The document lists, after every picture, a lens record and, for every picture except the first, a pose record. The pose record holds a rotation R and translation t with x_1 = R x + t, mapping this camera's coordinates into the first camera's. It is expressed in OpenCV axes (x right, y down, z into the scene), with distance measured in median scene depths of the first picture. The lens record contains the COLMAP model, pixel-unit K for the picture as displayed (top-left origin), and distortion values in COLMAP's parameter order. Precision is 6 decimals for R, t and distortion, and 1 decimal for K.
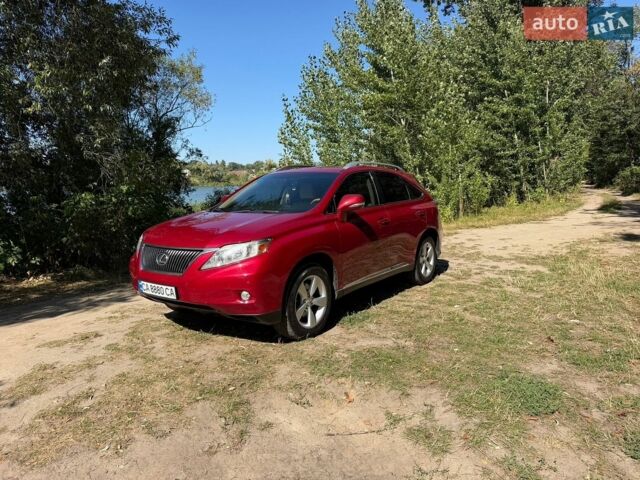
lens RADIAL K [[459.6, 0, 320.0], [0, 459.6, 240.0], [0, 0, 1]] dist [0.064964, -0.003980]
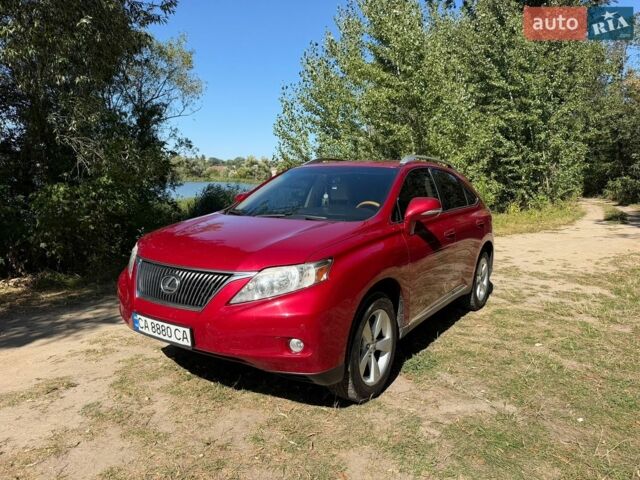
lens RADIAL K [[463.8, 0, 320.0], [0, 463.8, 240.0], [0, 0, 1]] dist [0.044223, -0.003266]
pose [[0.998577, 0.029539, 0.044406, -0.096379], [-0.029586, 0.999562, 0.000391, -0.019860], [-0.044376, -0.001704, 0.999013, 0.191104]]
